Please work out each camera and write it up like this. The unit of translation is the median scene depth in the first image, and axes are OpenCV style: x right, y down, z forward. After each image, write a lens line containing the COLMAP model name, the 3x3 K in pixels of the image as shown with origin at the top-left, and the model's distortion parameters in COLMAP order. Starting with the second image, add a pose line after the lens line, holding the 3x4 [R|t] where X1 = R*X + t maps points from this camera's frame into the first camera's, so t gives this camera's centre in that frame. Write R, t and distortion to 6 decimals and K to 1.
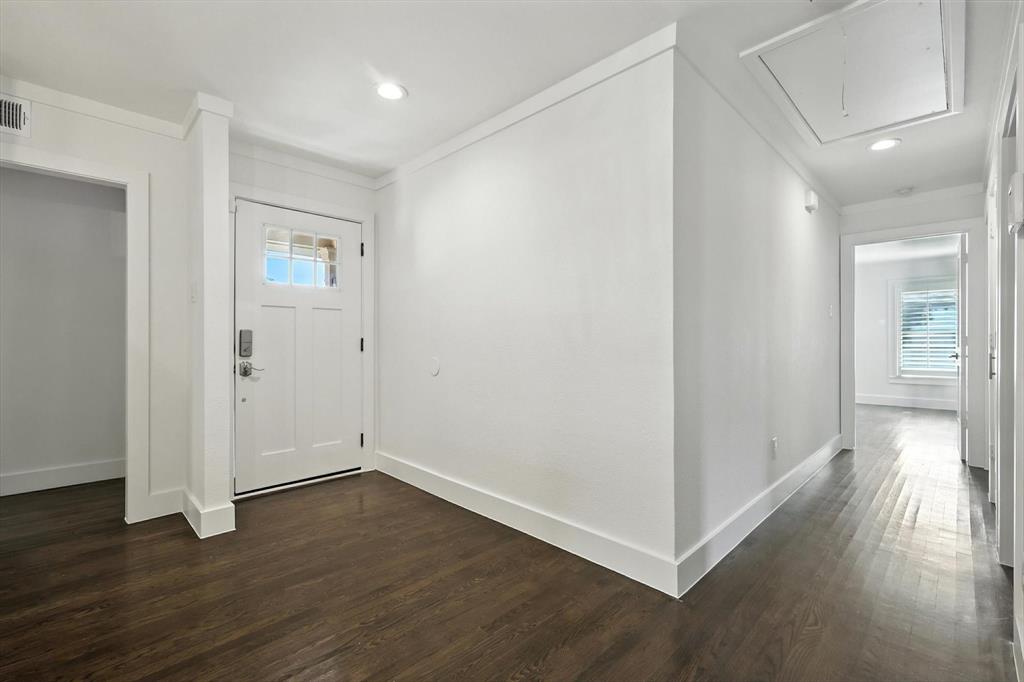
lens RADIAL K [[448.3, 0, 515.9], [0, 448.3, 339.5], [0, 0, 1]] dist [0.000338, -0.000324]
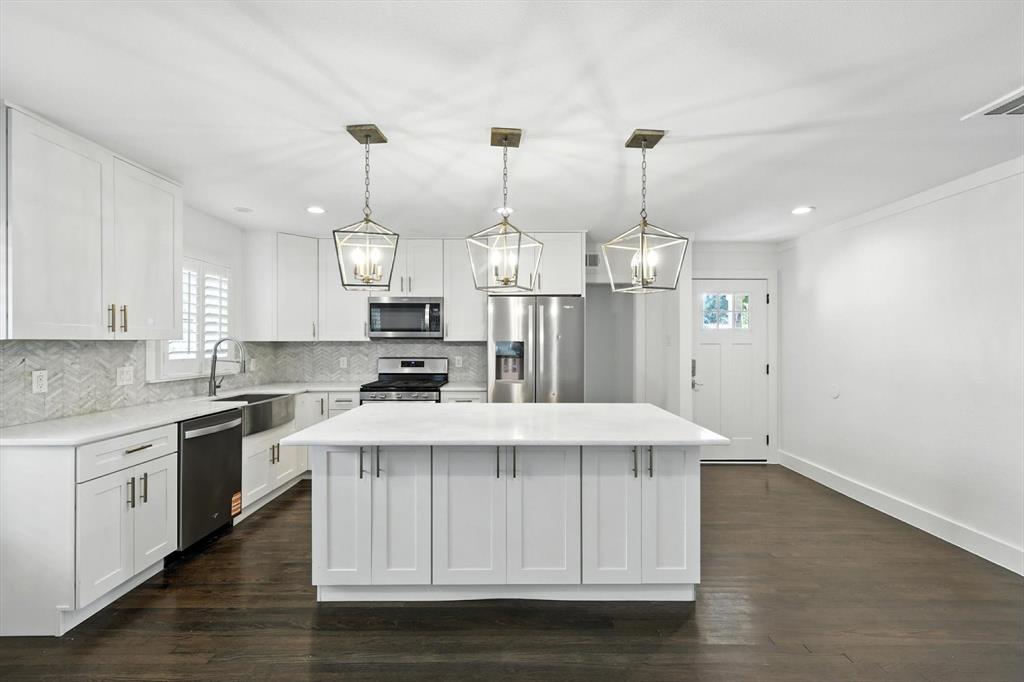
lens RADIAL K [[448.3, 0, 515.9], [0, 448.3, 339.5], [0, 0, 1]] dist [0.000338, -0.000324]
pose [[0.718266, -0.003717, -0.695759, 0.062600], [0.001713, 0.999992, -0.003574, -0.088844], [0.695767, 0.001375, 0.718266, -0.598527]]
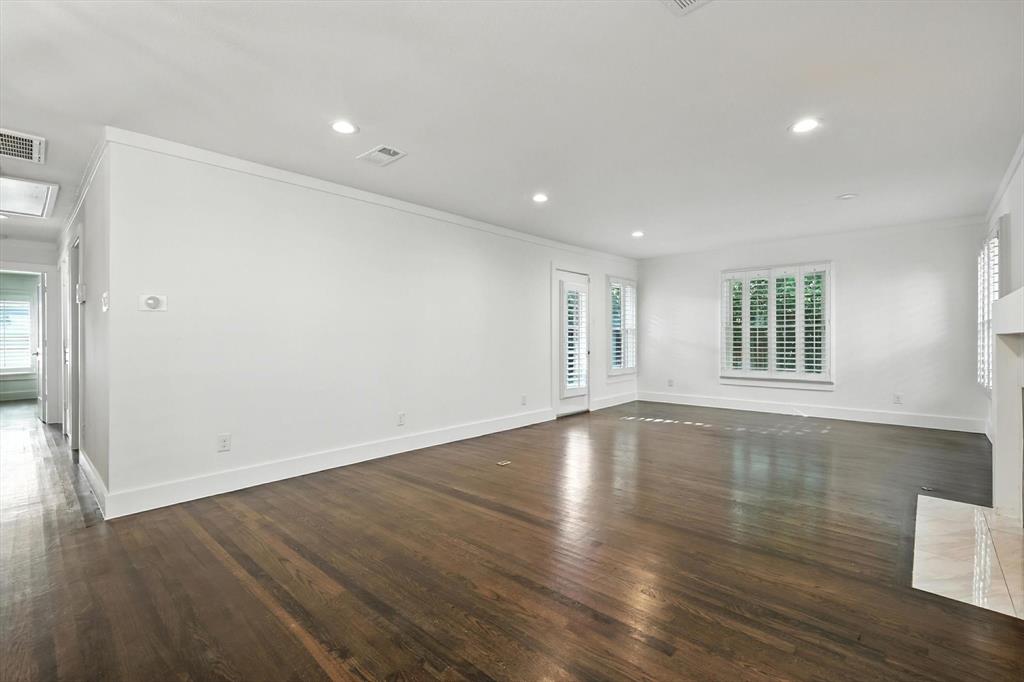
lens RADIAL K [[448.3, 0, 515.9], [0, 448.3, 339.5], [0, 0, 1]] dist [0.000338, -0.000324]
pose [[-0.050049, 0.000408, 0.998747, -0.807955], [0.004534, 0.999990, -0.000181, -0.003960], [-0.998736, 0.004519, -0.050050, -0.703291]]
